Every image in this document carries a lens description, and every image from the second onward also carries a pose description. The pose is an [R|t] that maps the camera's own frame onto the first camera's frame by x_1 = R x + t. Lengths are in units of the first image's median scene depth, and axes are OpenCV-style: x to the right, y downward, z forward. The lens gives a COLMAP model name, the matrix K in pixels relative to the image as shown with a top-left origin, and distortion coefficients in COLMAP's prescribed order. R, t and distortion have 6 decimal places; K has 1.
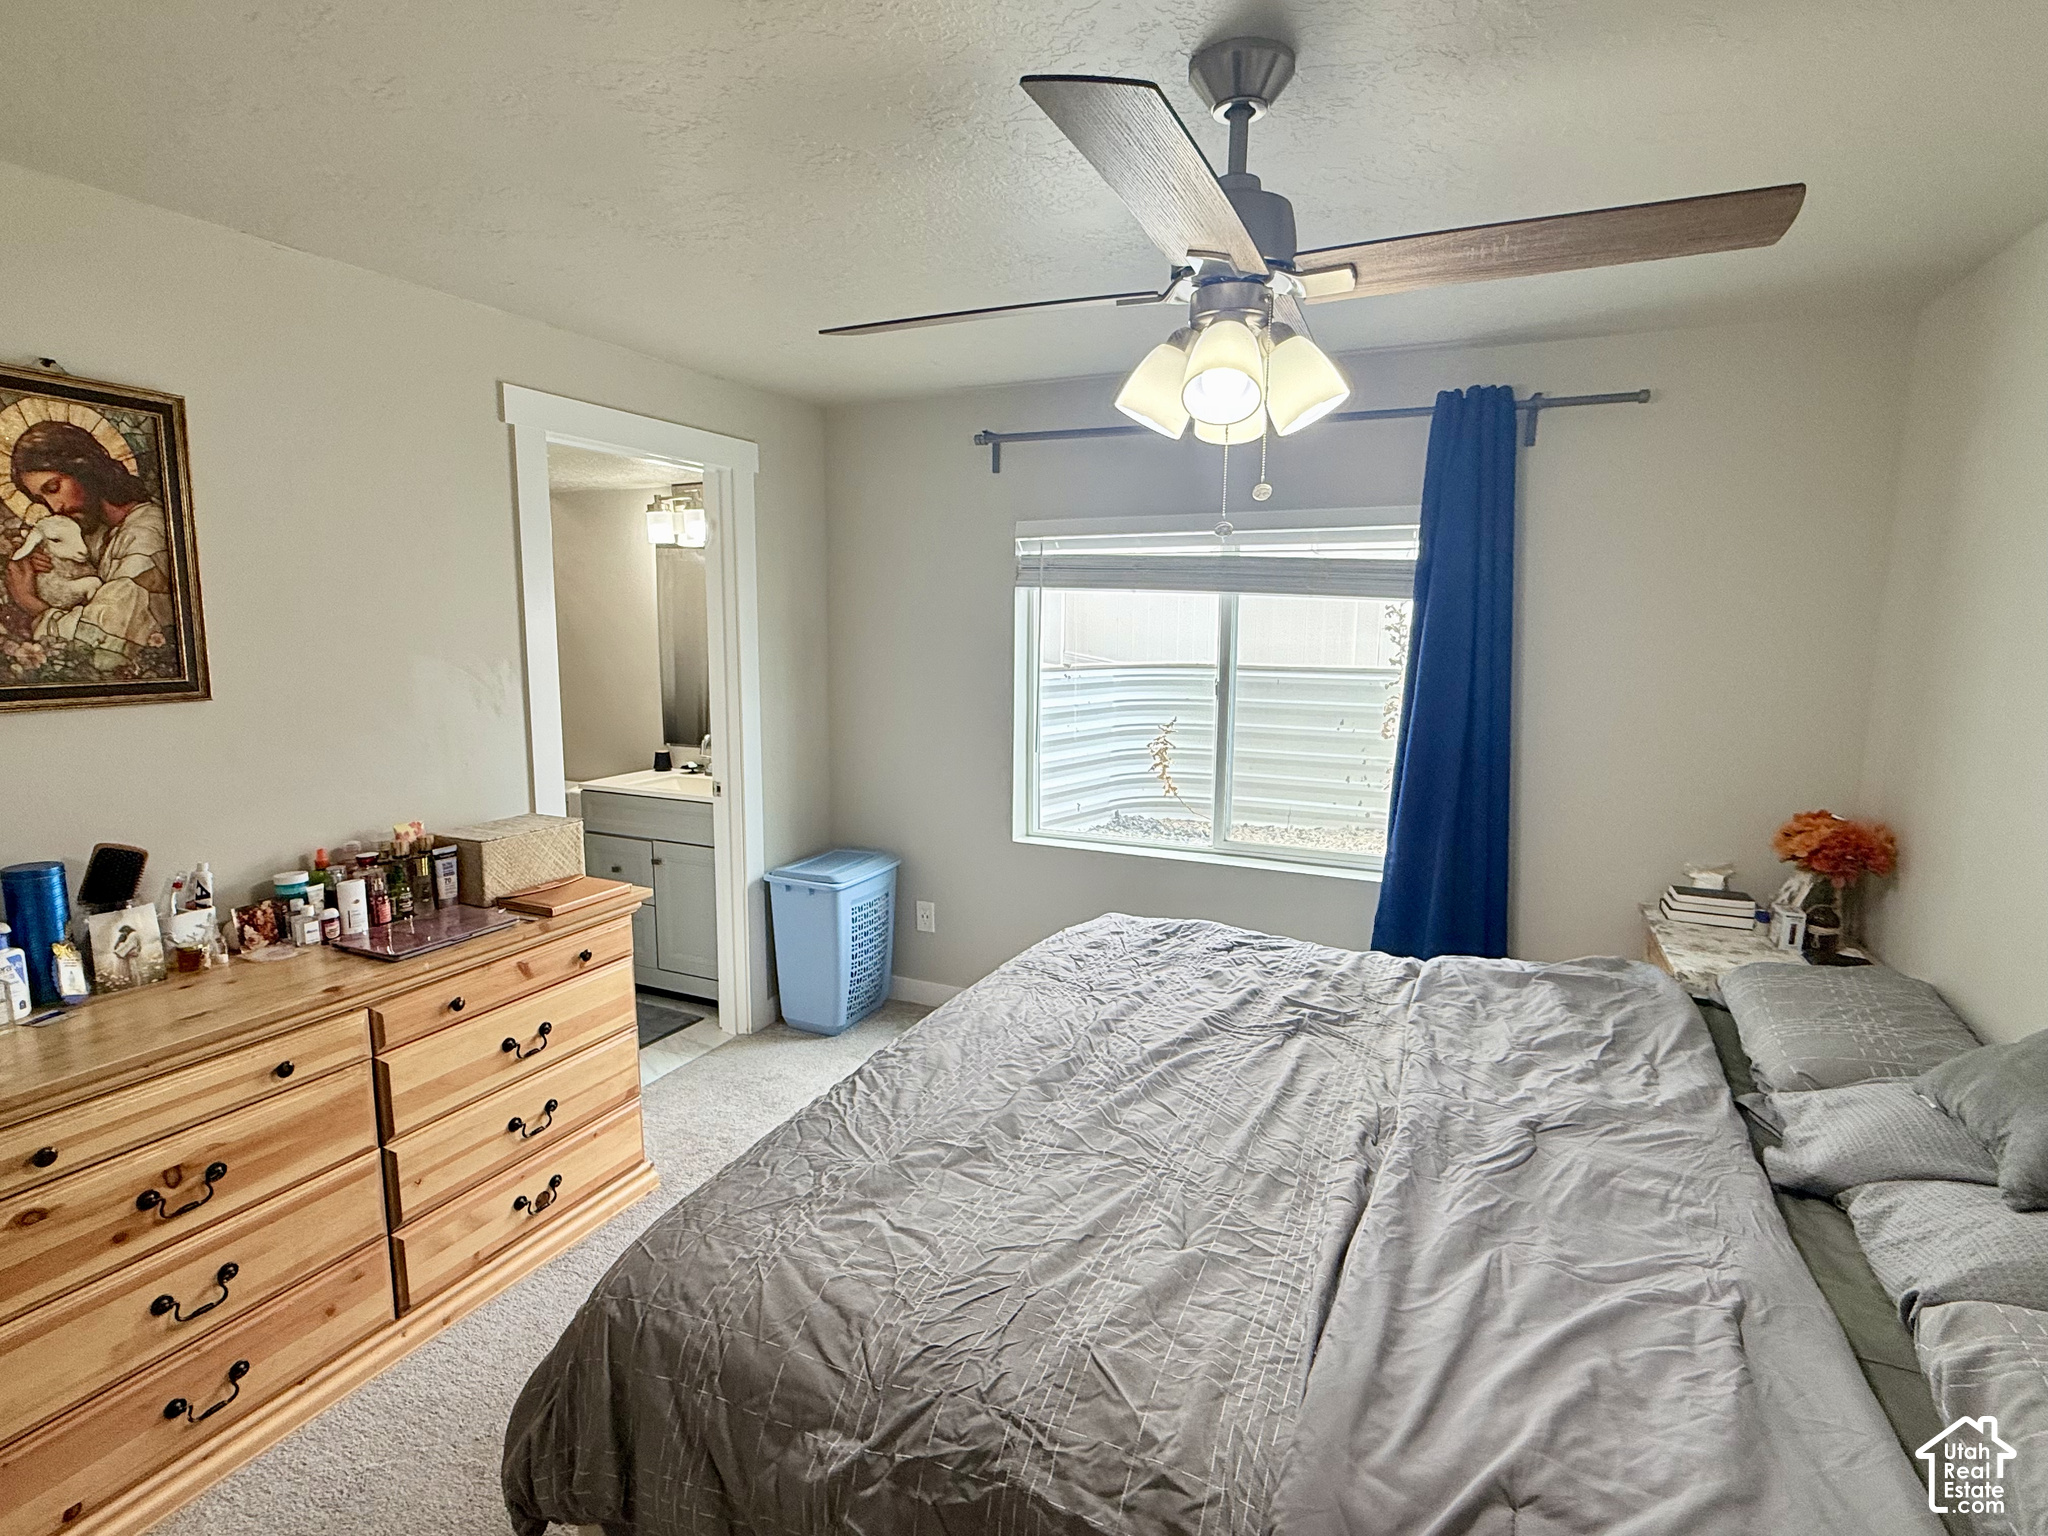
lens RADIAL K [[1051.8, 0, 1024.0], [0, 1051.8, 768.0], [0, 0, 1]] dist [0.013224, 0.000016]
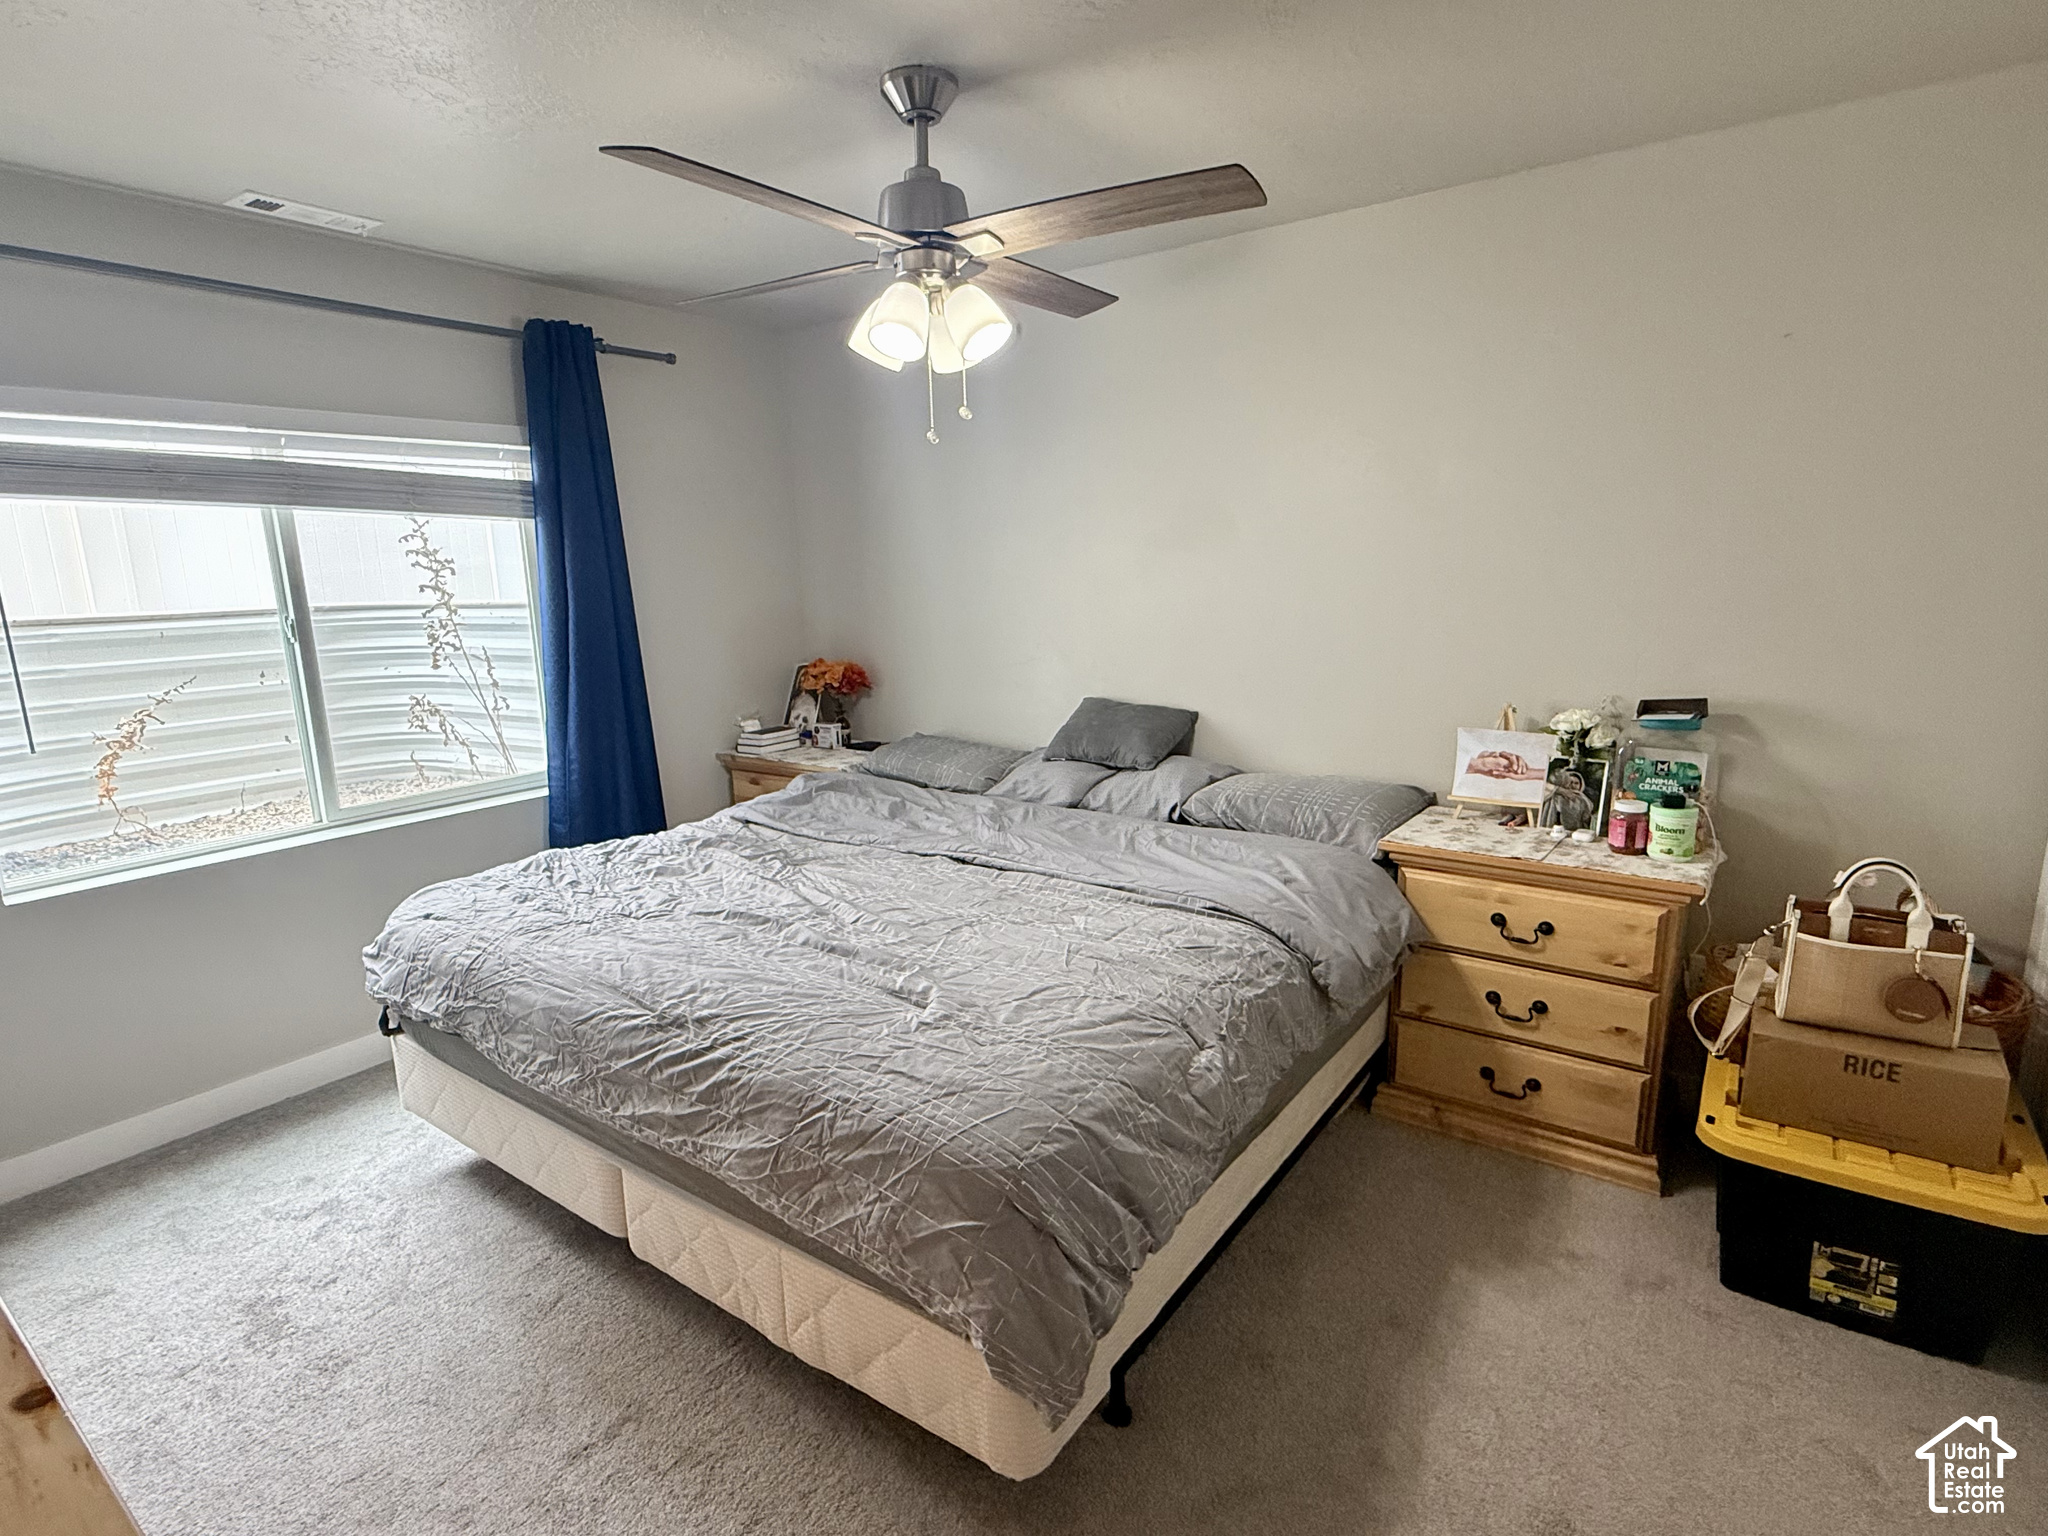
lens RADIAL K [[1051.8, 0, 1024.0], [0, 1051.8, 768.0], [0, 0, 1]] dist [0.013224, 0.000016]
pose [[0.184478, -0.202066, 0.961841, -0.638405], [0.173816, 0.969919, 0.170426, -0.014084], [-0.967345, 0.135743, 0.214051, 0.366418]]
